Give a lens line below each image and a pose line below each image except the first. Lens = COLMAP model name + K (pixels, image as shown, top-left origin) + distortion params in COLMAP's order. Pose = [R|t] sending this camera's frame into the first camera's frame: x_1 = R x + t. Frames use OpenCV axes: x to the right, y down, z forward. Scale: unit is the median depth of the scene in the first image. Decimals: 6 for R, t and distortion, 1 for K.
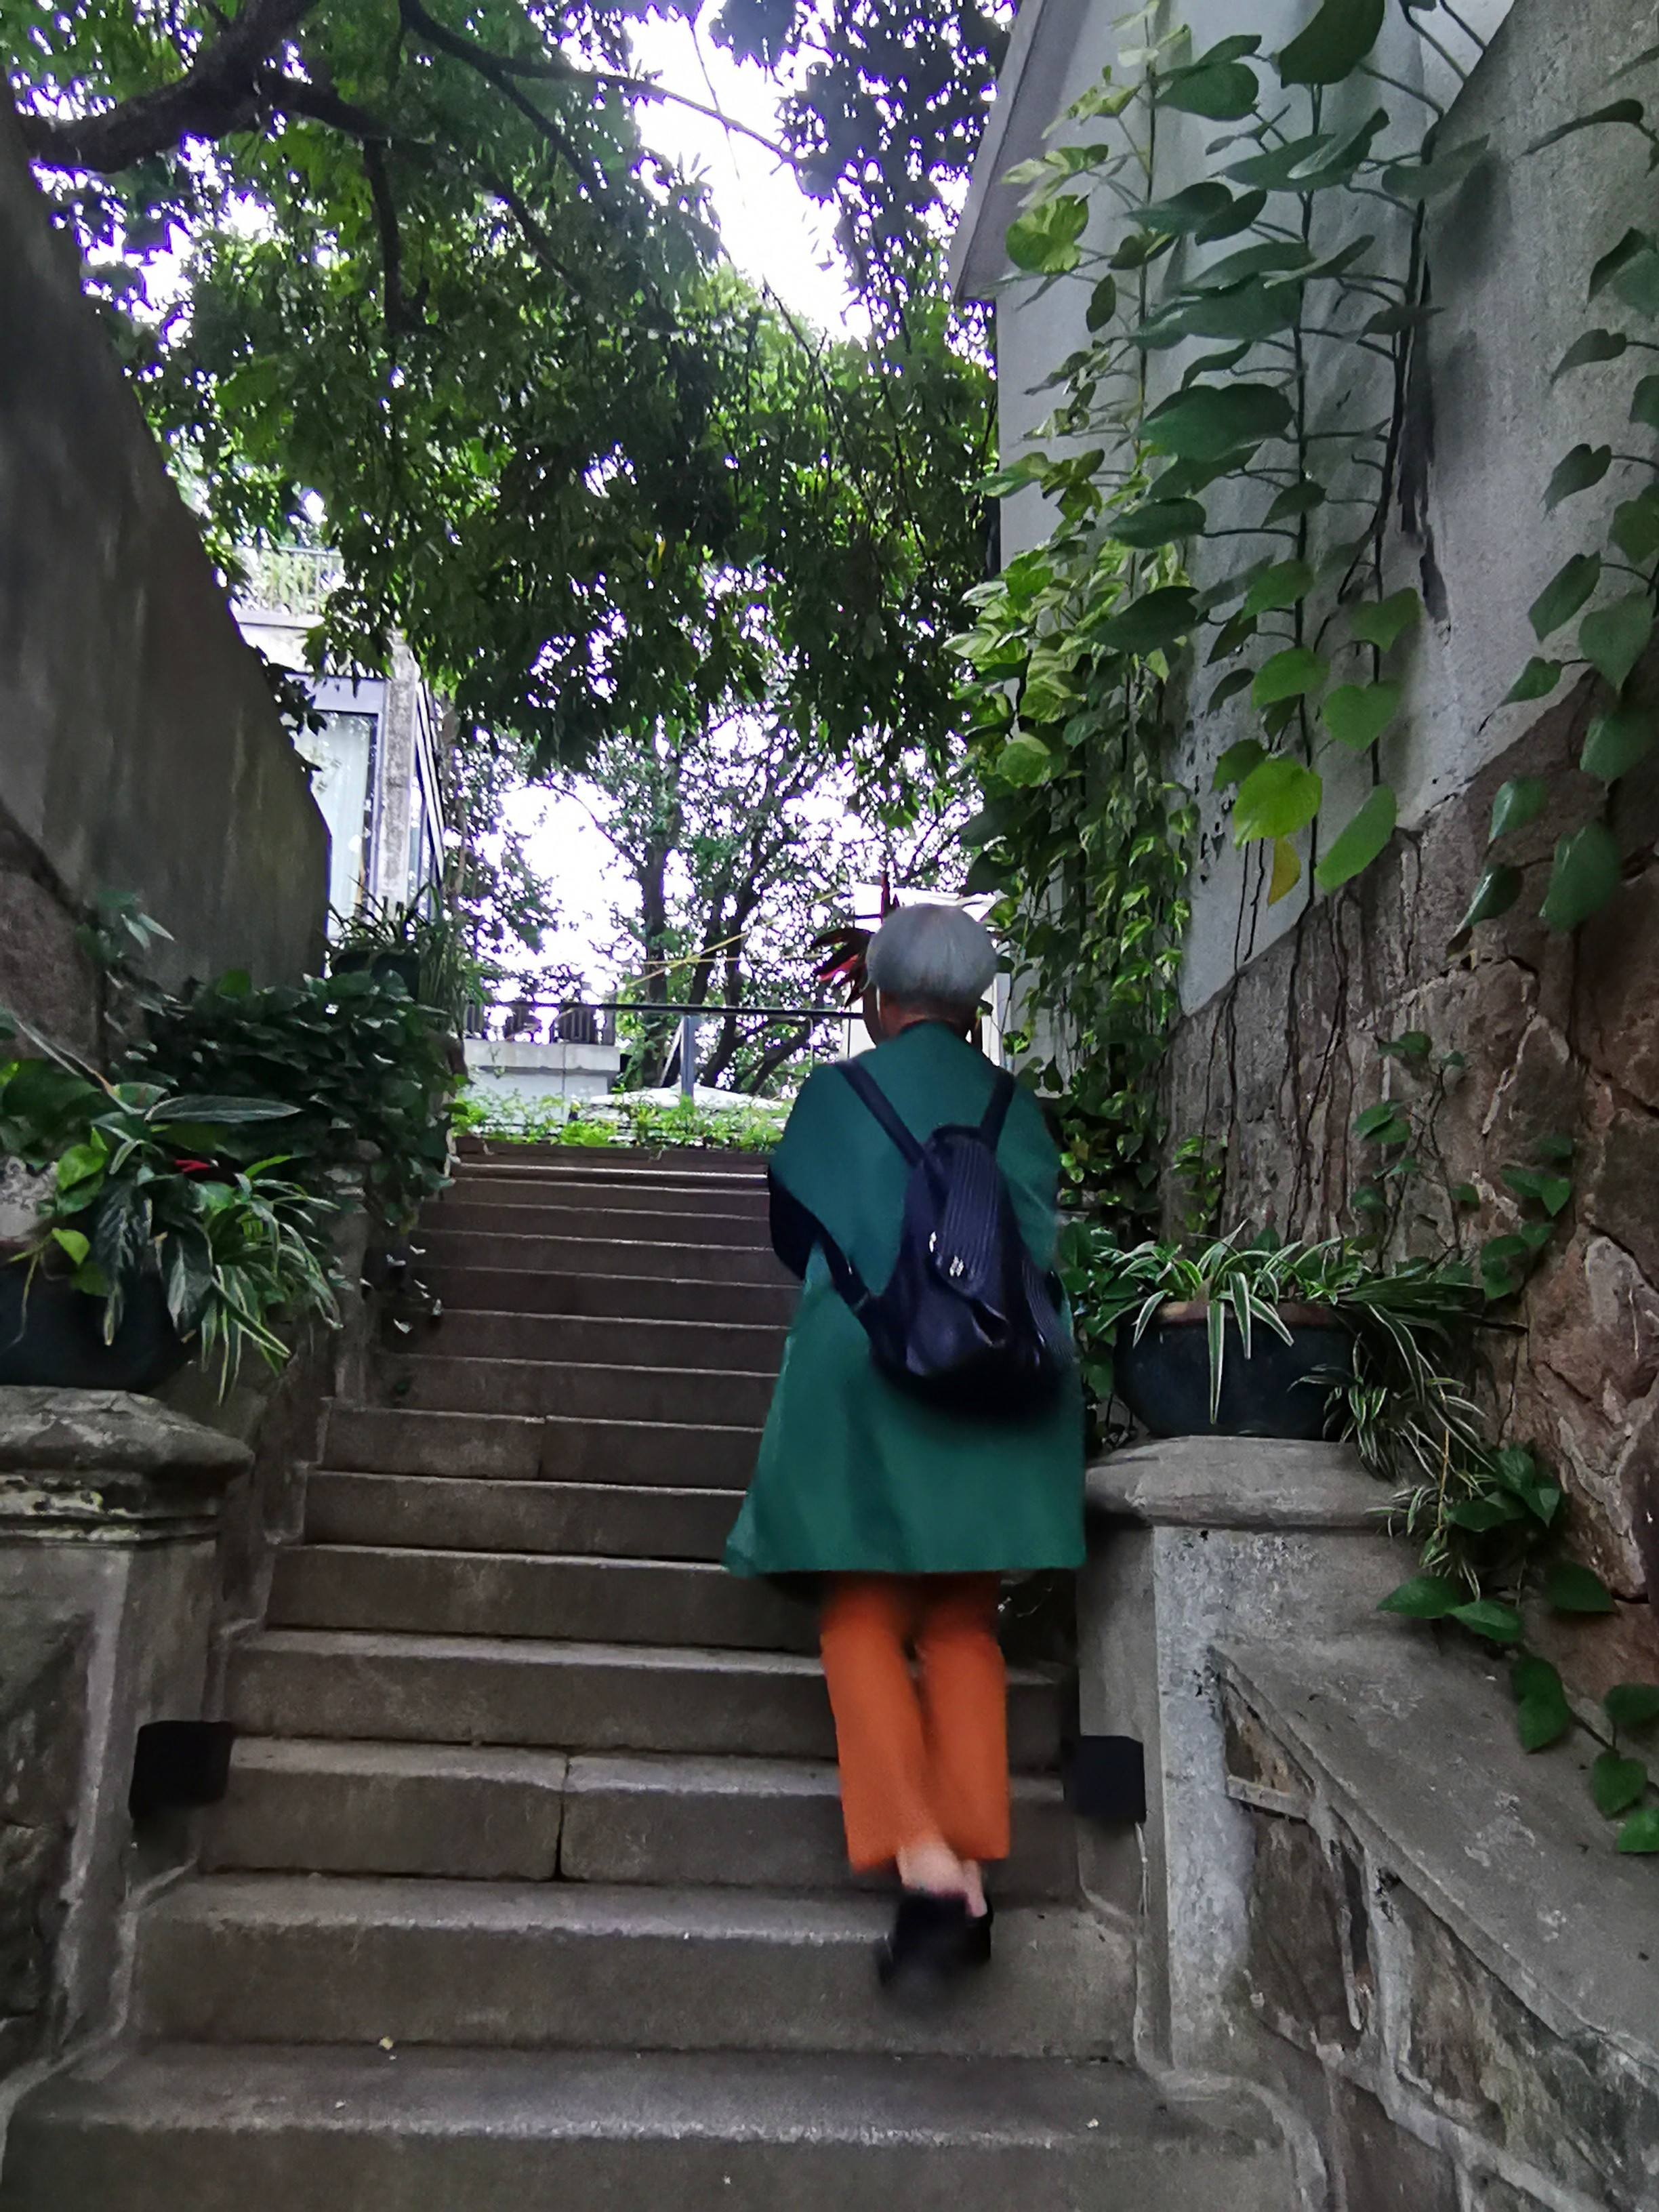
lens RADIAL K [[1636.3, 0, 827.8], [0, 1636.3, 1122.7], [0, 0, 1]] dist [0.004002, -0.000874]
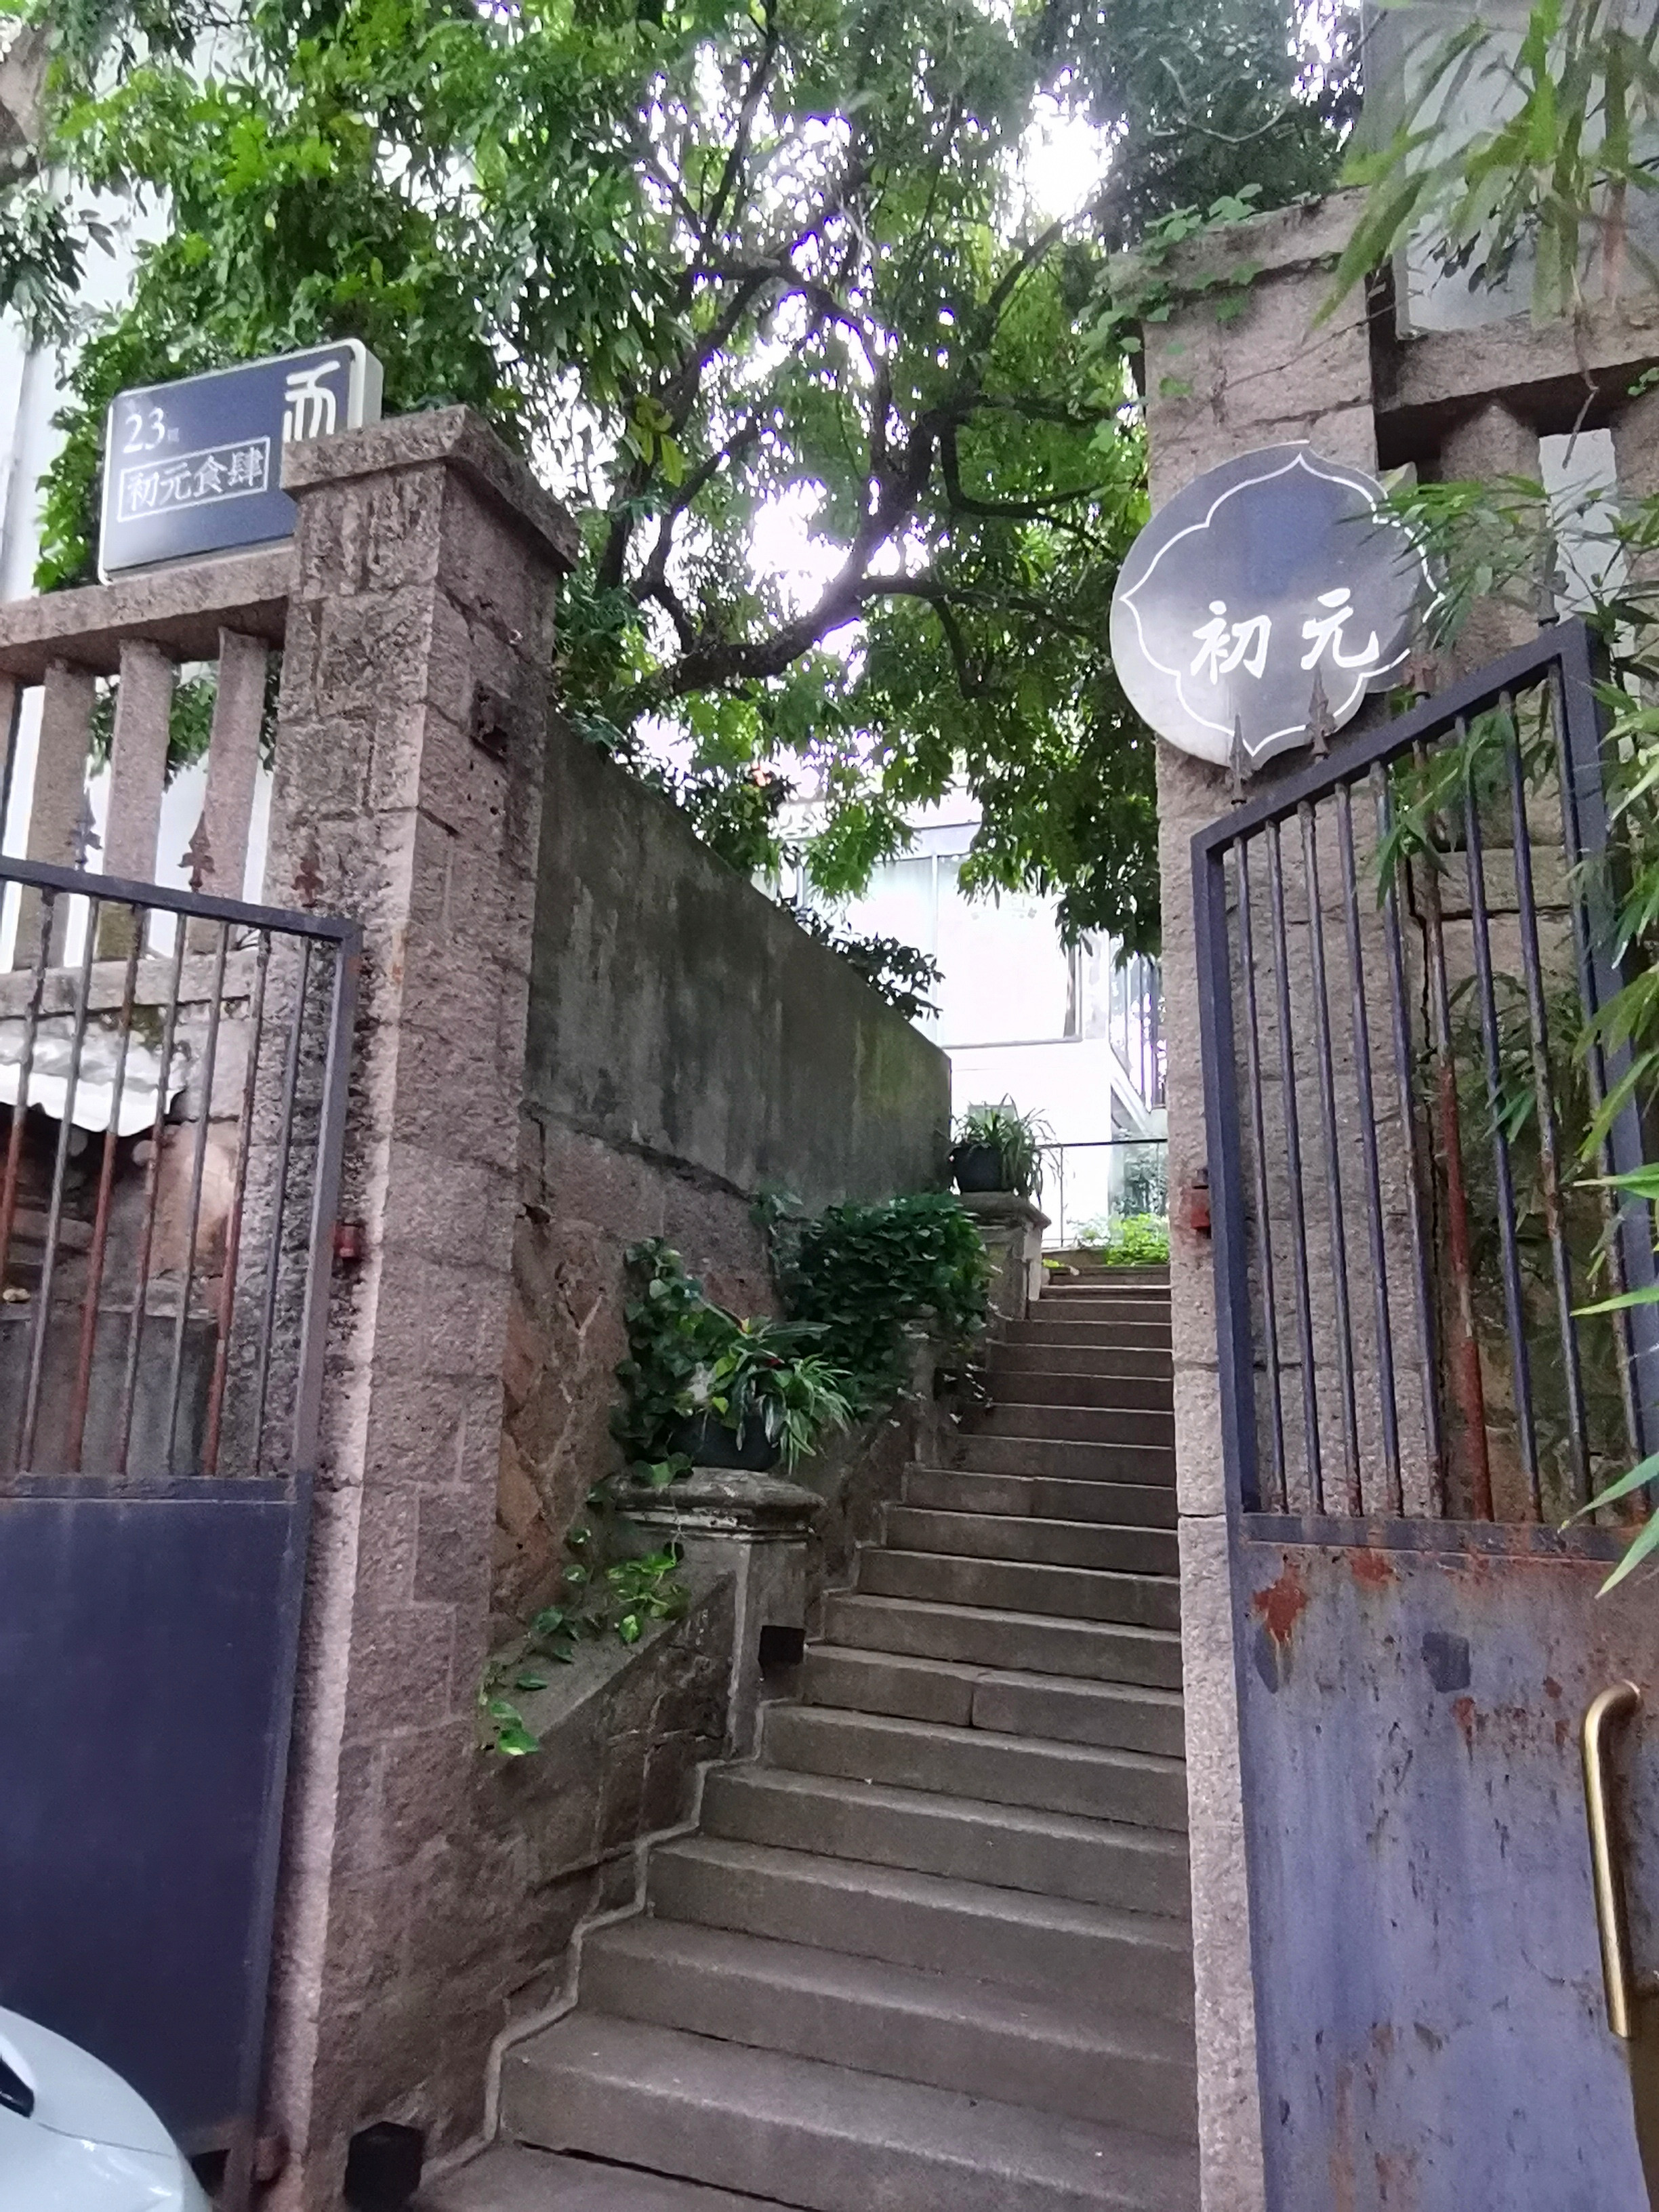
lens RADIAL K [[1636.3, 0, 835.0], [0, 1636.3, 1101.2], [0, 0, 1]] dist [0.004002, -0.000874]
pose [[0.887812, -0.080668, -0.453082, 0.689133], [0.068106, 0.996707, -0.044004, -0.219304], [0.455140, 0.008210, 0.890382, -0.877480]]
